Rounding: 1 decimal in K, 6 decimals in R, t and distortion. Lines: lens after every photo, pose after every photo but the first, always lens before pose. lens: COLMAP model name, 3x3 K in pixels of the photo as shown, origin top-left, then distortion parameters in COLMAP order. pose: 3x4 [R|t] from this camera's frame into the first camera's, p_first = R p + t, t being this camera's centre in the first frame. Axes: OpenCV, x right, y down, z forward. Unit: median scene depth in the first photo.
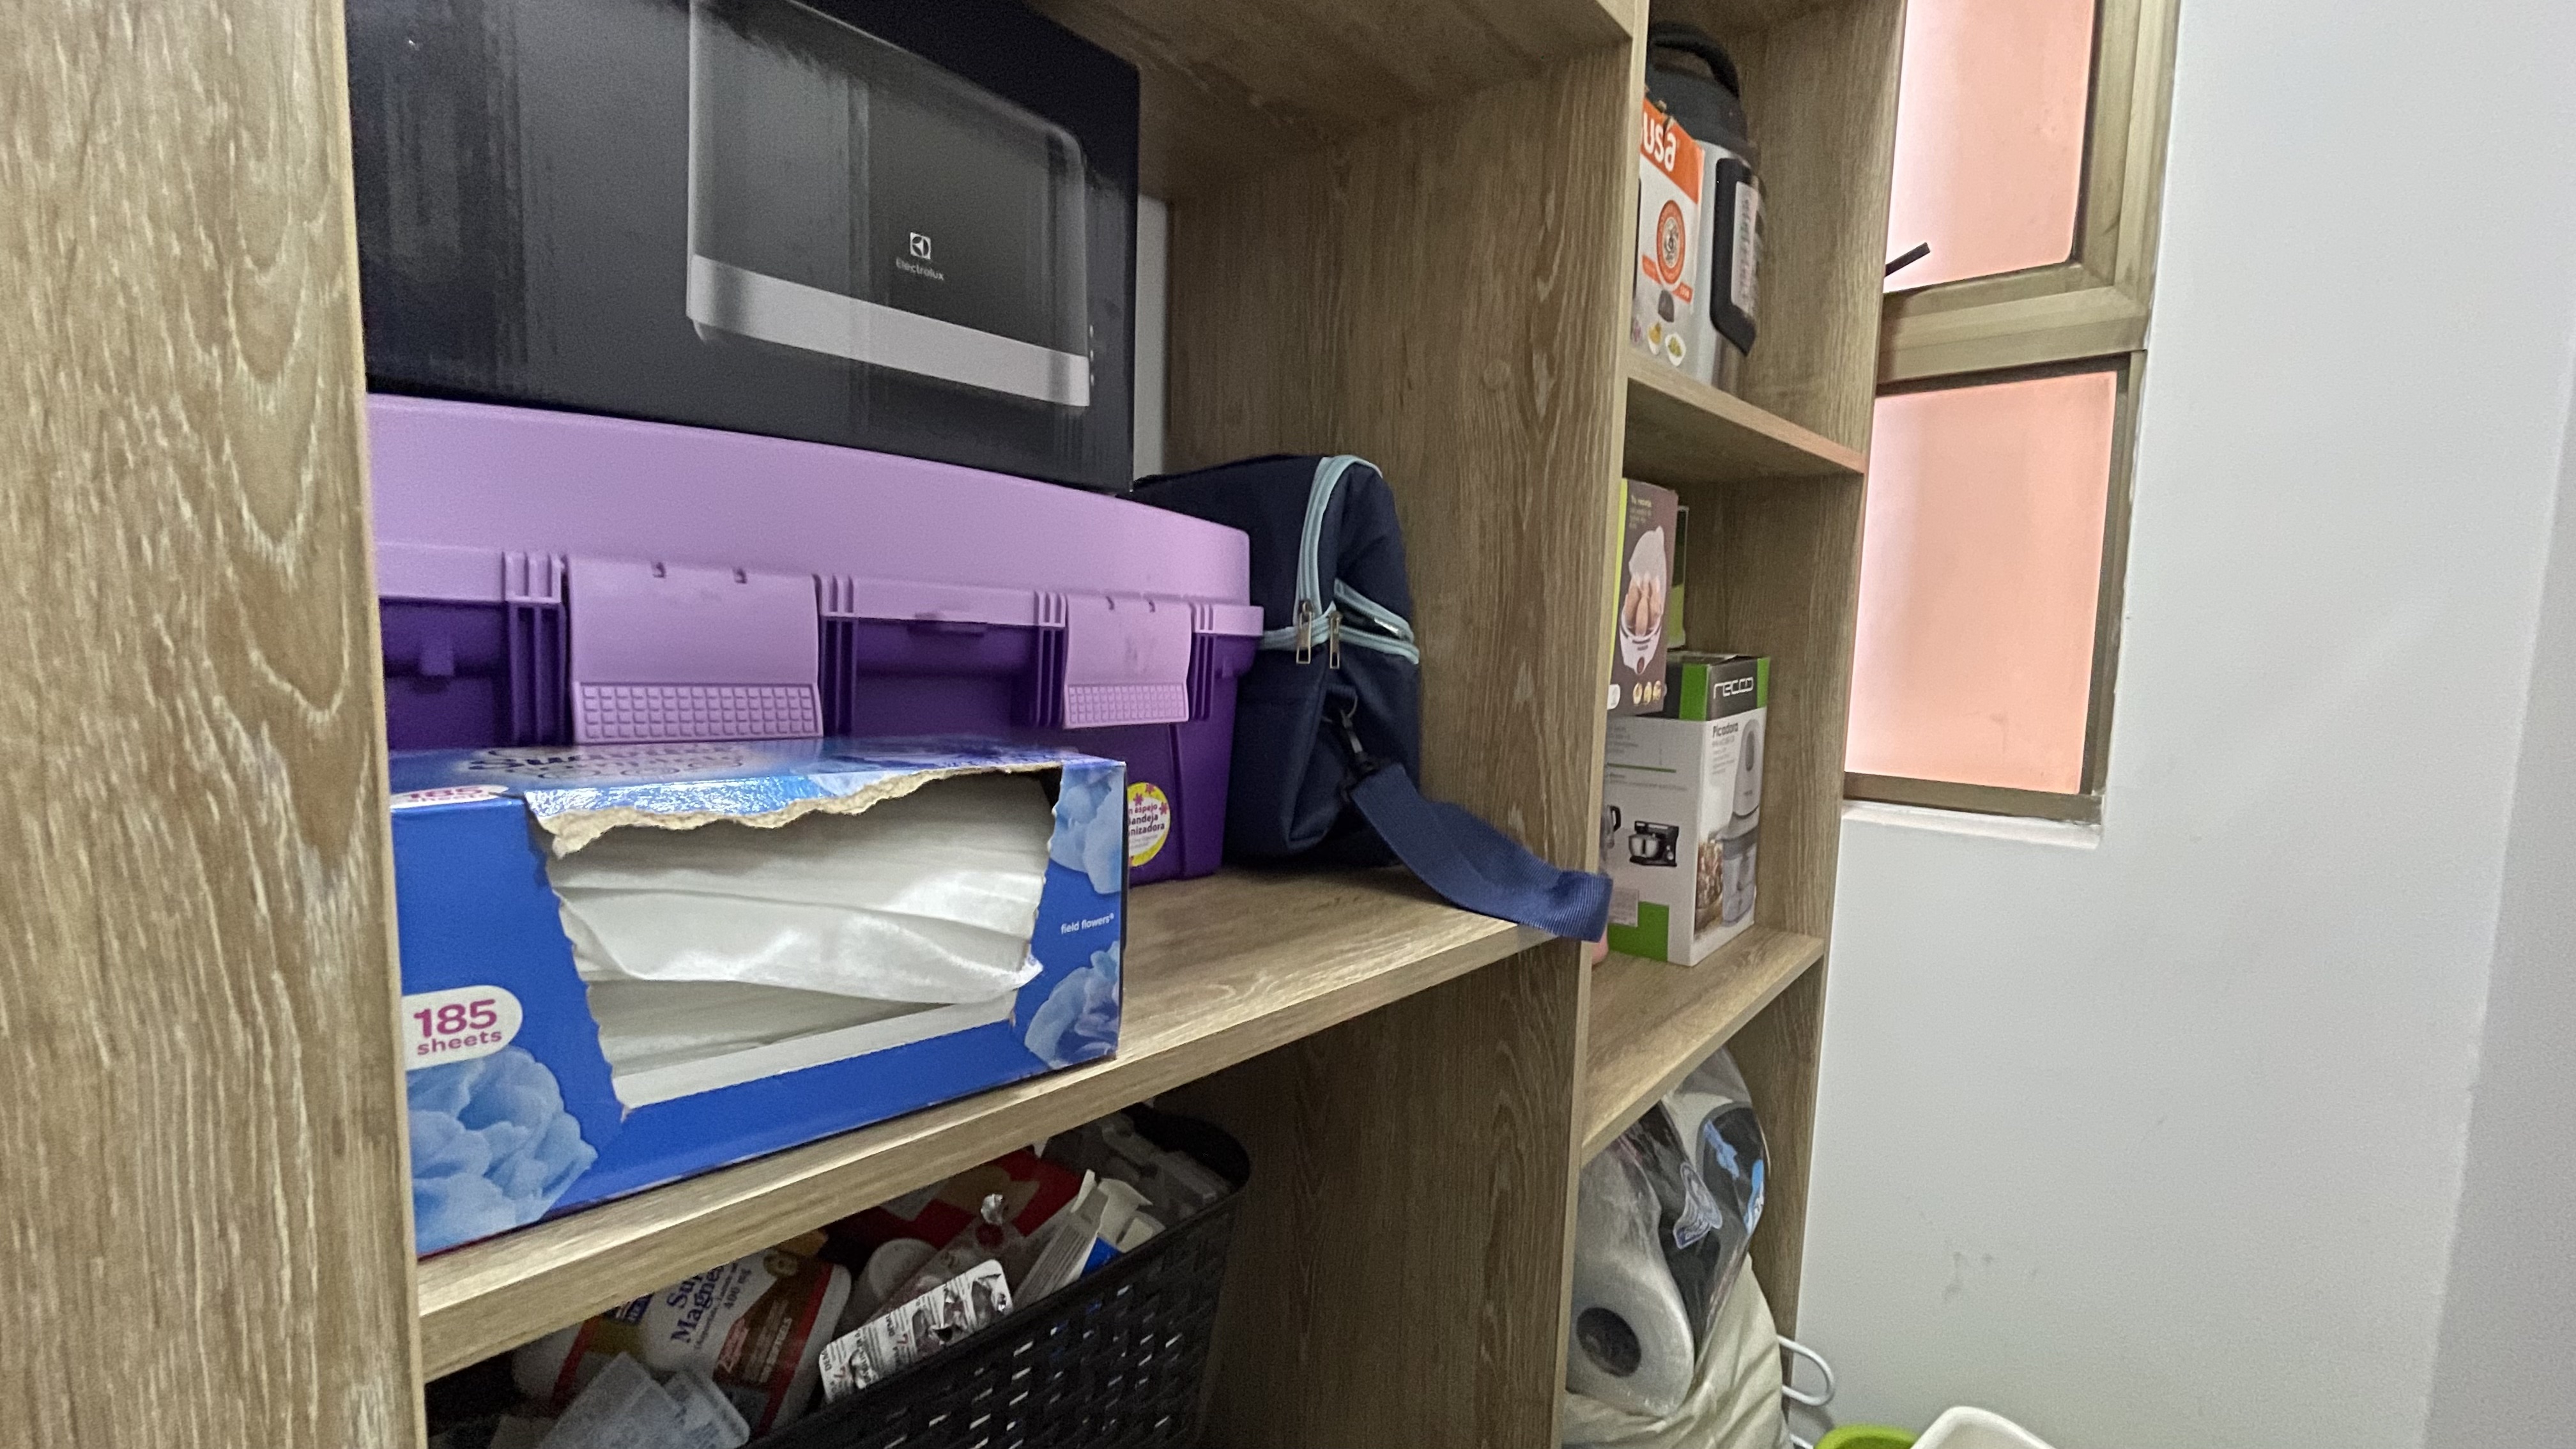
lens RADIAL K [[1047.9, 0, 1288.3], [0, 1047.9, 728.3], [0, 0, 1]] dist [-0.002983, 0.001150]
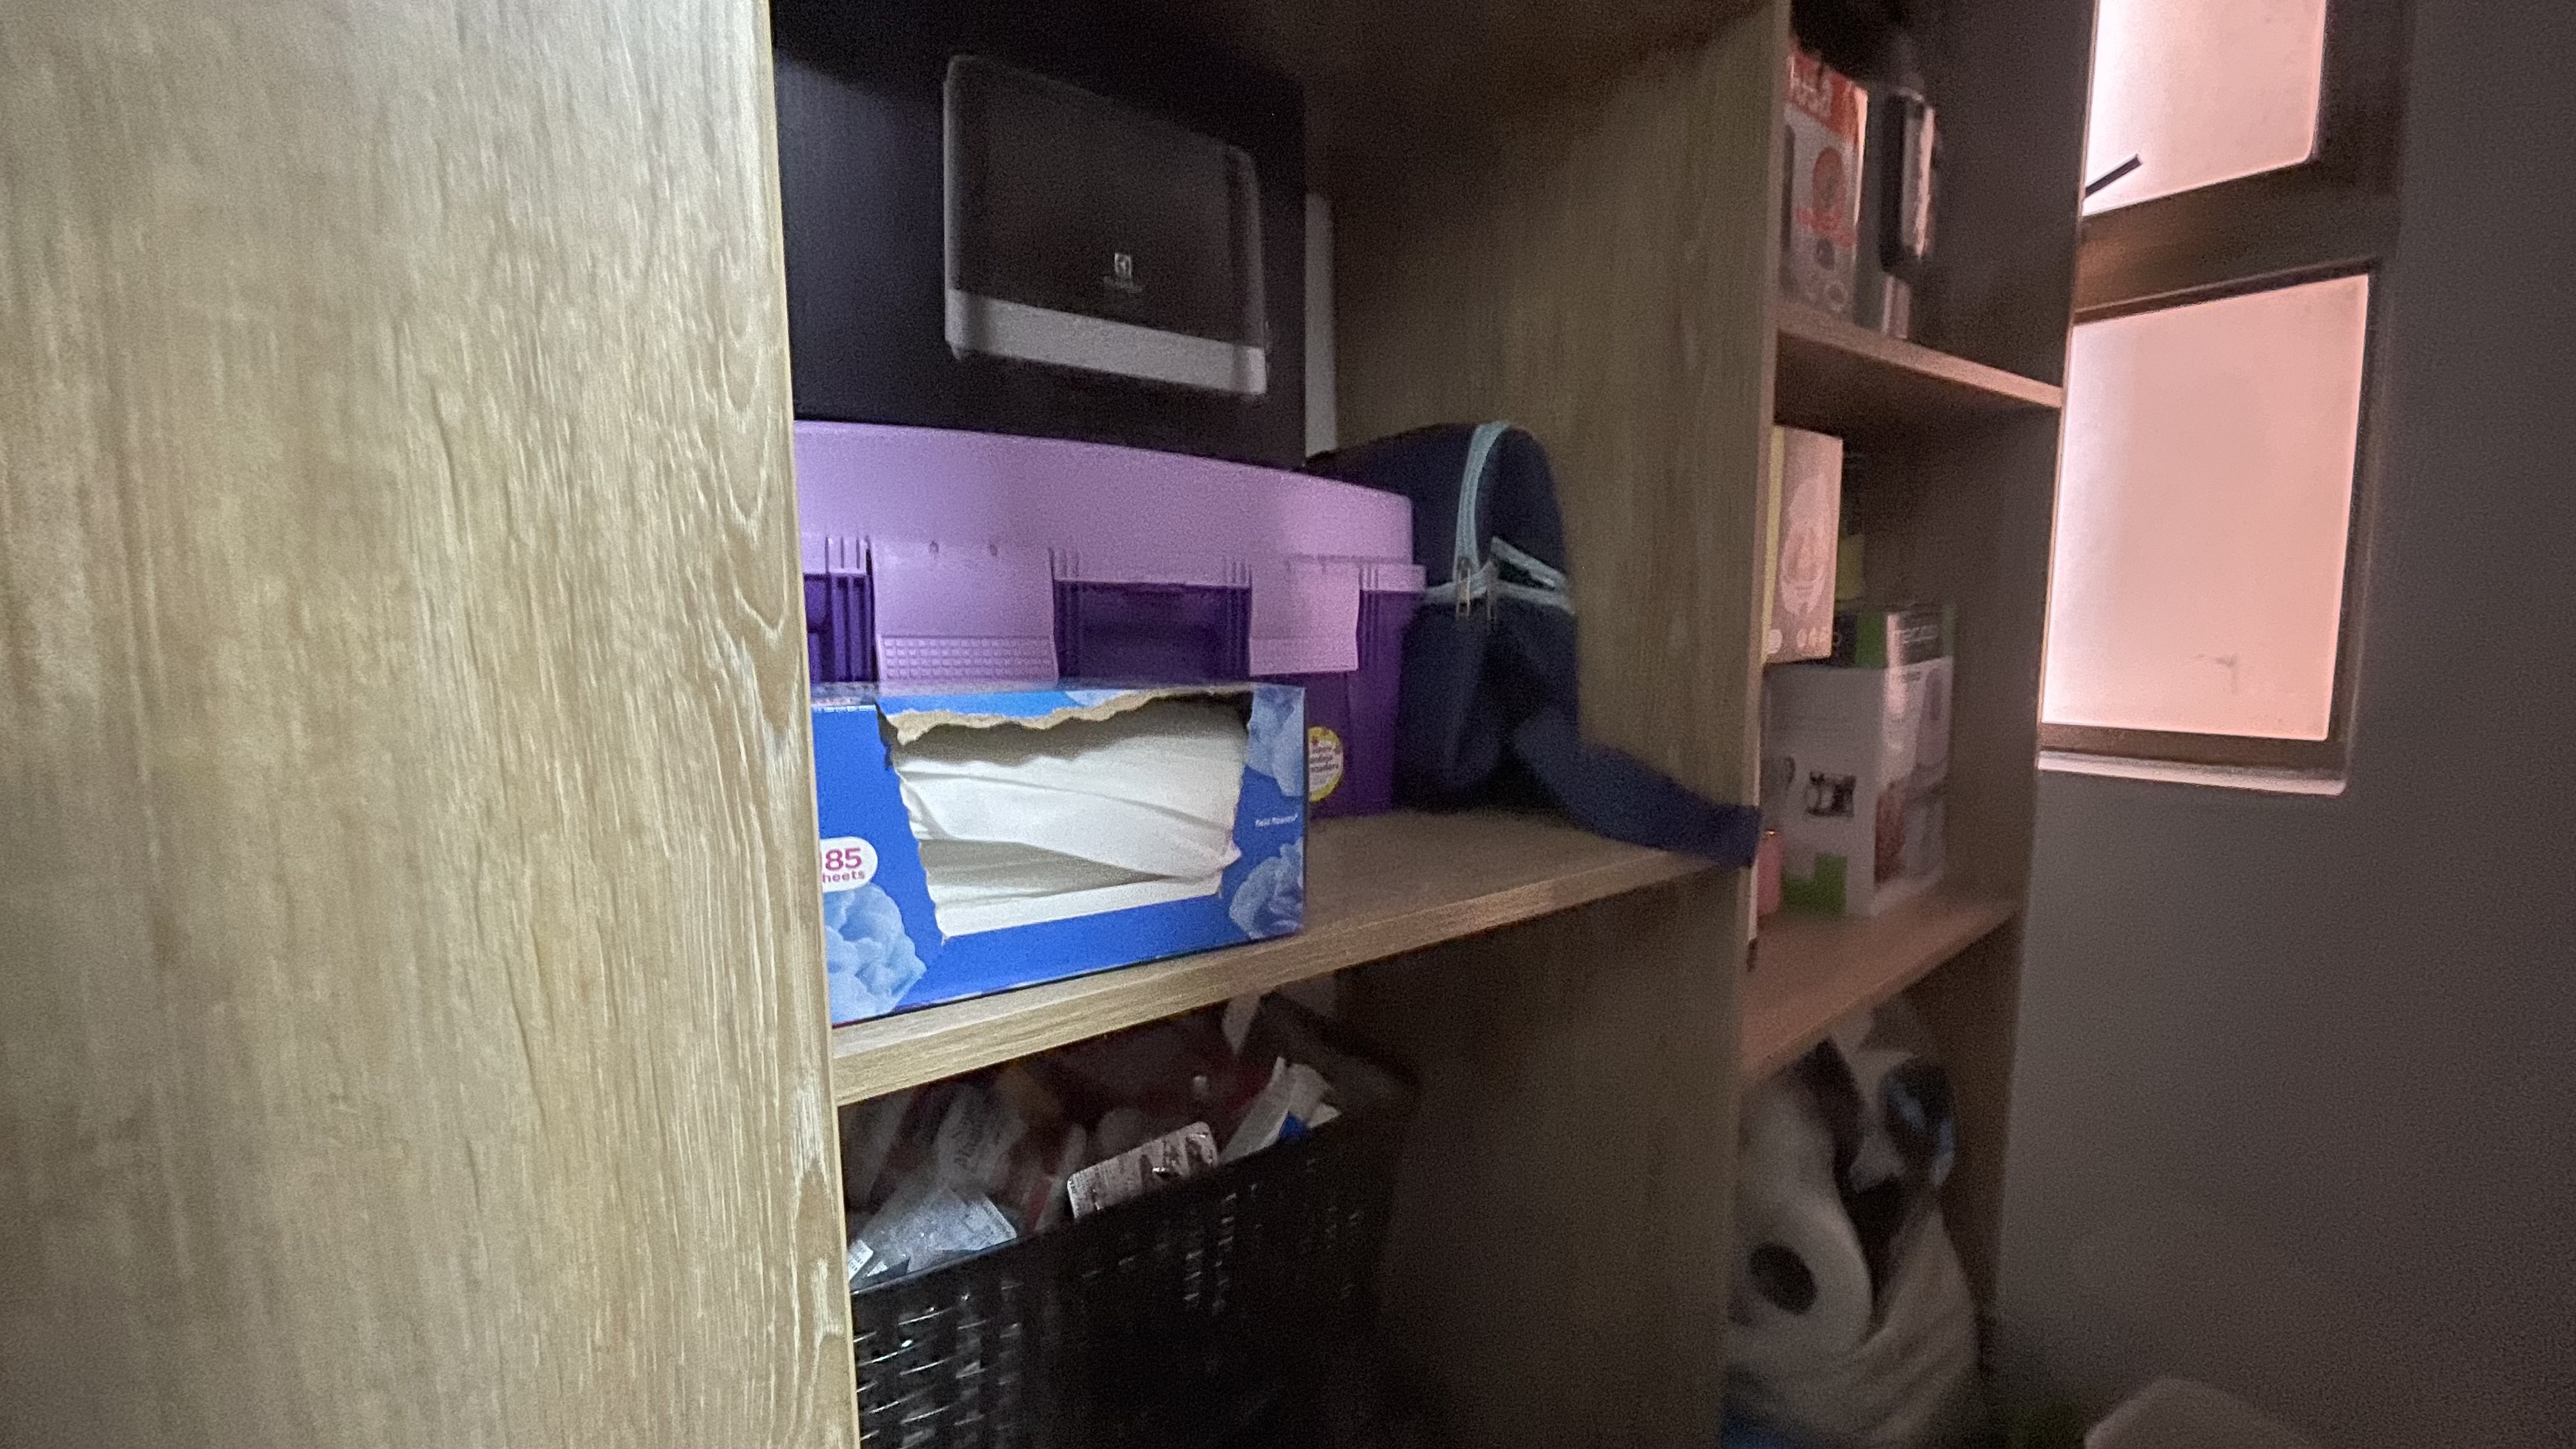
lens RADIAL K [[1047.9, 0, 1283.0], [0, 1047.9, 722.2], [0, 0, 1]] dist [-0.002983, 0.001150]
pose [[0.985406, -0.016752, -0.169395, 0.014100], [0.018681, 0.999777, 0.009798, 0.039288], [0.169193, -0.012819, 0.985500, -0.120433]]
